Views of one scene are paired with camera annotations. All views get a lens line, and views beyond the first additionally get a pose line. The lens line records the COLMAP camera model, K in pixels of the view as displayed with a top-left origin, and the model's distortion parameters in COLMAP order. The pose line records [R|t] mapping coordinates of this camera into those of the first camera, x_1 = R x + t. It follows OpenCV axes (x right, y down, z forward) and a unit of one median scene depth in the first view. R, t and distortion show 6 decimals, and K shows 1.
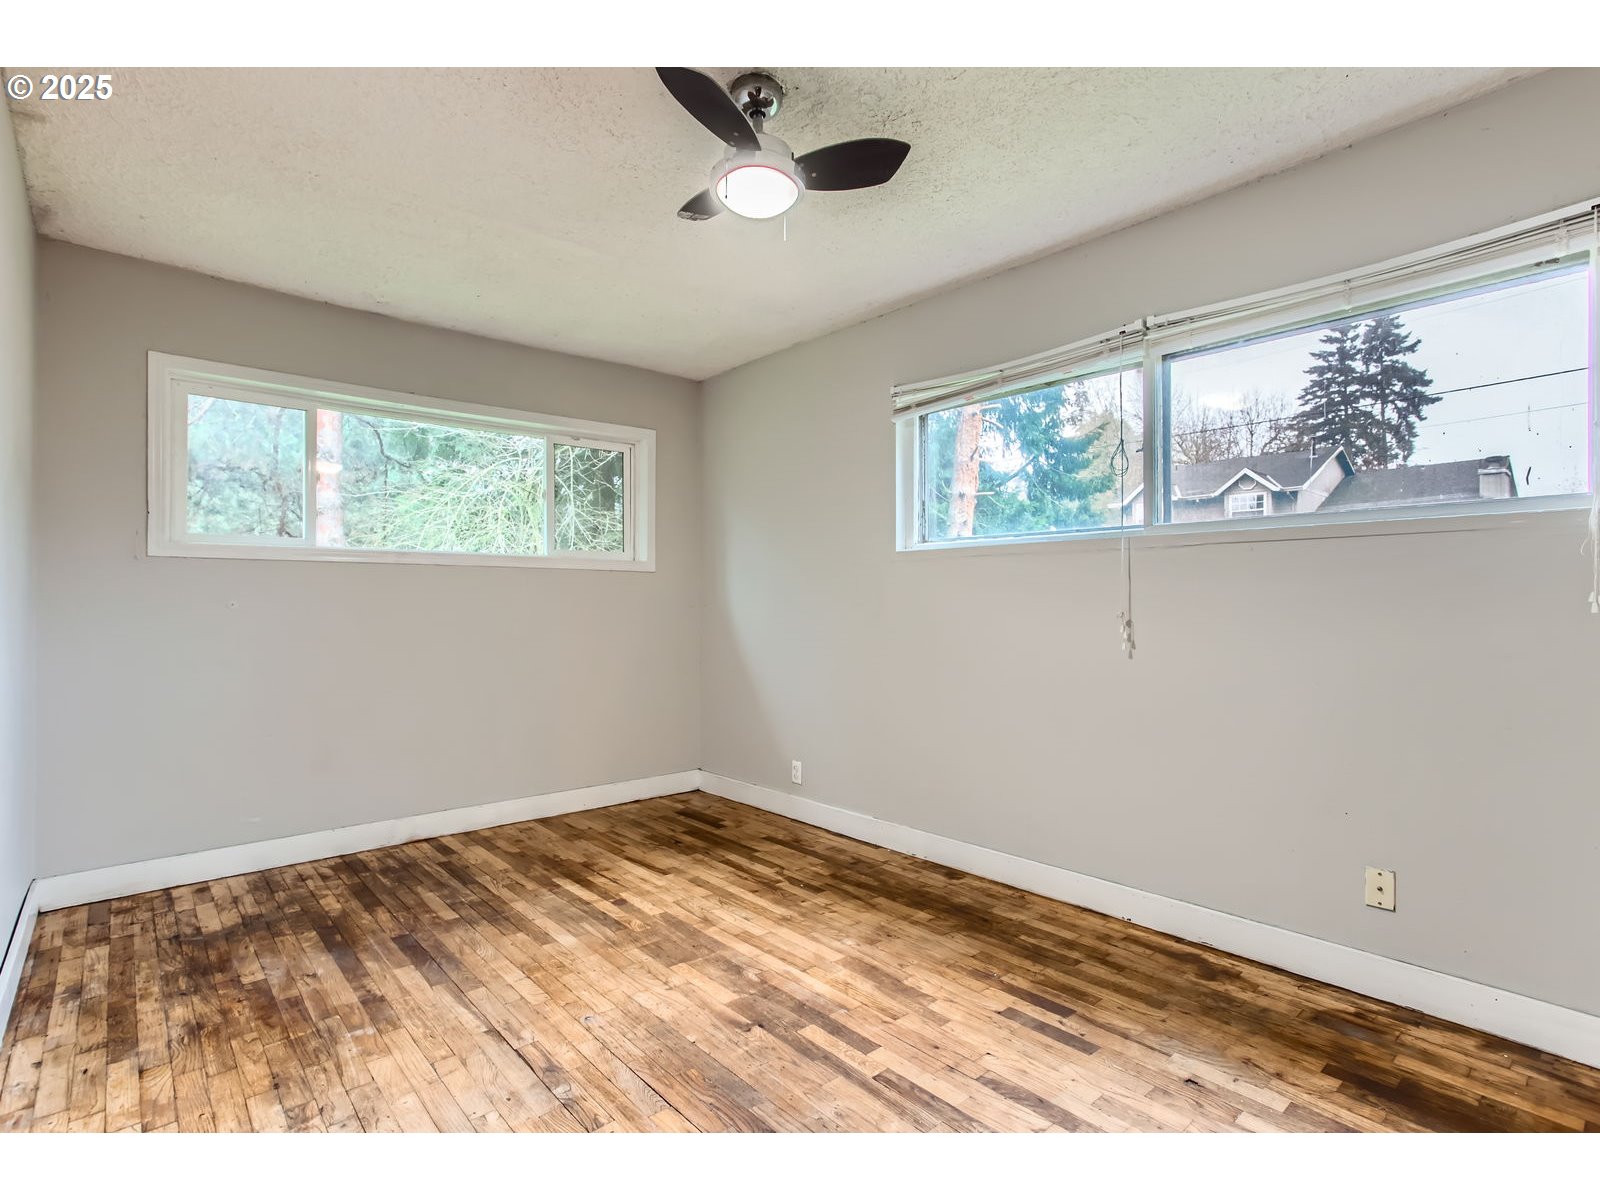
lens RADIAL K [[786.5, 0, 802.0], [0, 786.5, 578.9], [0, 0, 1]] dist [-0.037995, 0.020506]
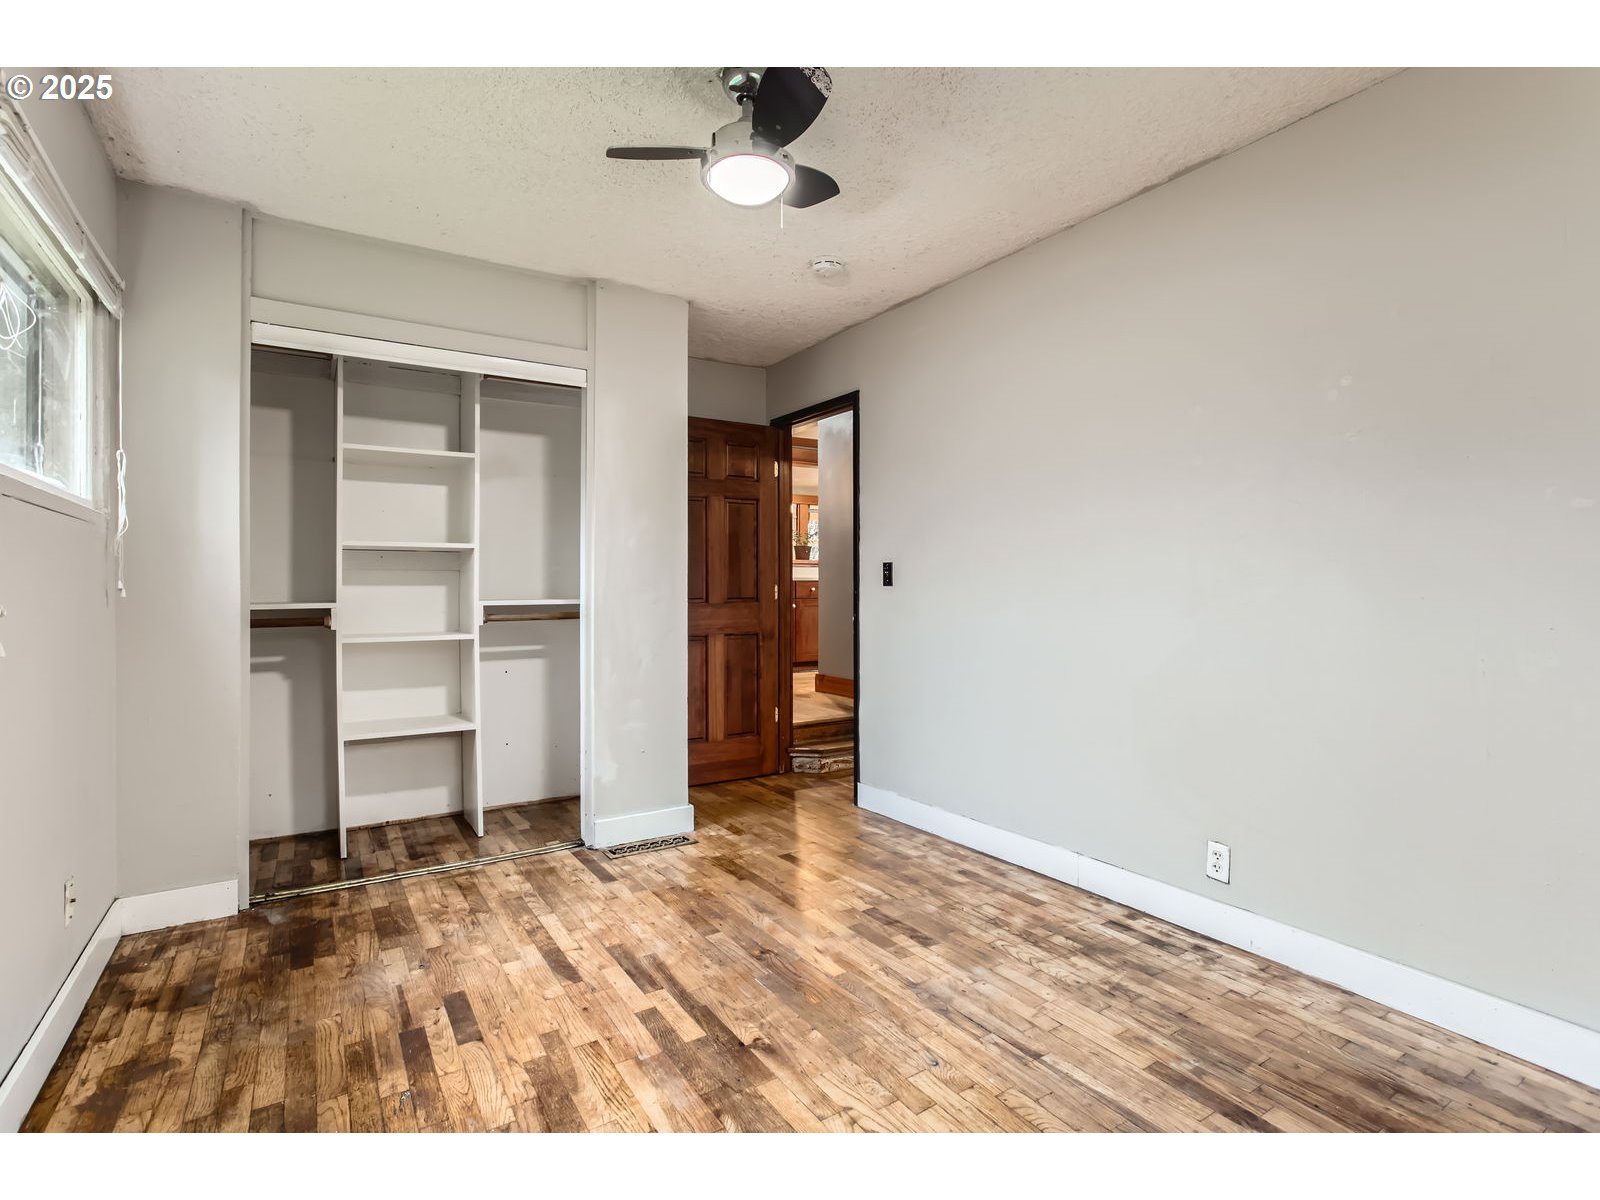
lens RADIAL K [[786.5, 0, 802.0], [0, 786.5, 578.9], [0, 0, 1]] dist [-0.037995, 0.020506]
pose [[-0.989134, 0.005096, 0.146926, -0.264429], [-0.000977, 0.999149, -0.041231, 0.062121], [-0.147011, -0.040926, -0.988288, 1.942781]]
